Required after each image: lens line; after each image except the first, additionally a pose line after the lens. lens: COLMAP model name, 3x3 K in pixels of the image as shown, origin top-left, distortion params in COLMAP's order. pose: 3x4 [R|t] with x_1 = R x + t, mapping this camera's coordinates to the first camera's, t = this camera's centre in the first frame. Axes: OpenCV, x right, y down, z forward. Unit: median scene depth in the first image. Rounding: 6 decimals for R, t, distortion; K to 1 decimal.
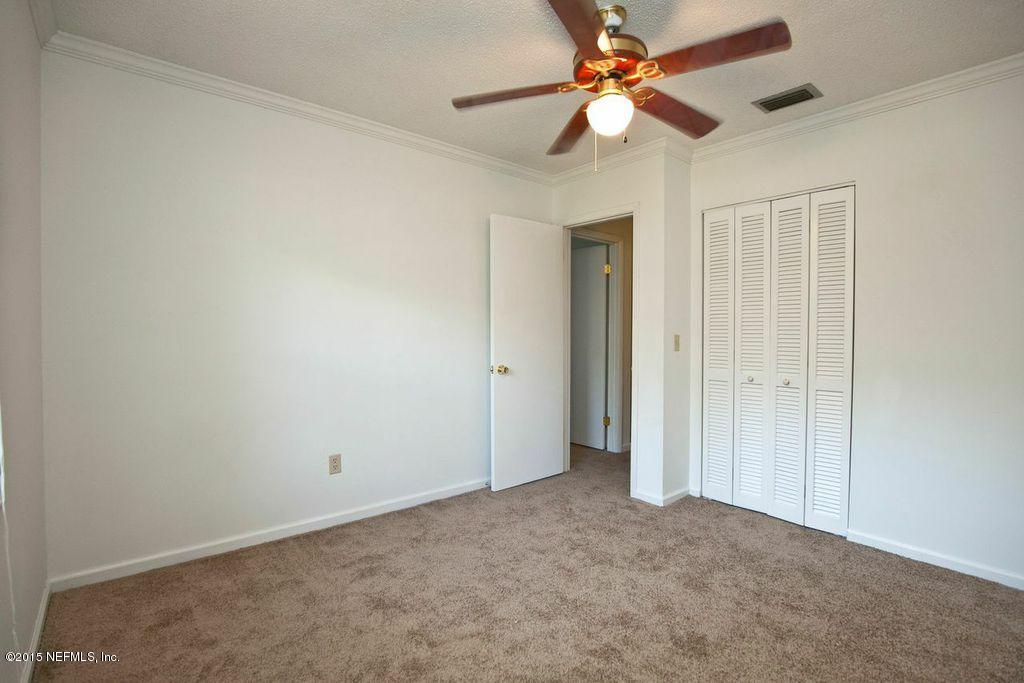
lens RADIAL K [[475.7, 0, 517.4], [0, 475.7, 339.3], [0, 0, 1]] dist [-0.021842, 0.000474]
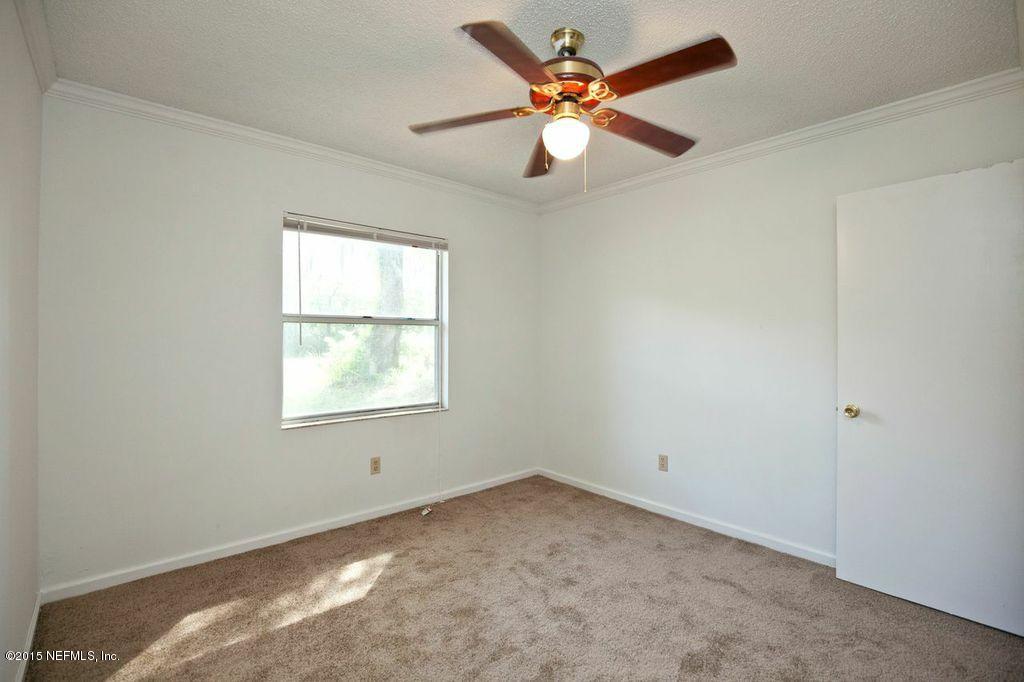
lens RADIAL K [[475.7, 0, 517.4], [0, 475.7, 338.8], [0, 0, 1]] dist [-0.021842, 0.000474]
pose [[0.024123, -0.002863, -0.999705, 0.869745], [-0.018794, 0.999818, -0.003317, -0.040777], [0.999532, 0.018869, 0.024065, 0.653091]]
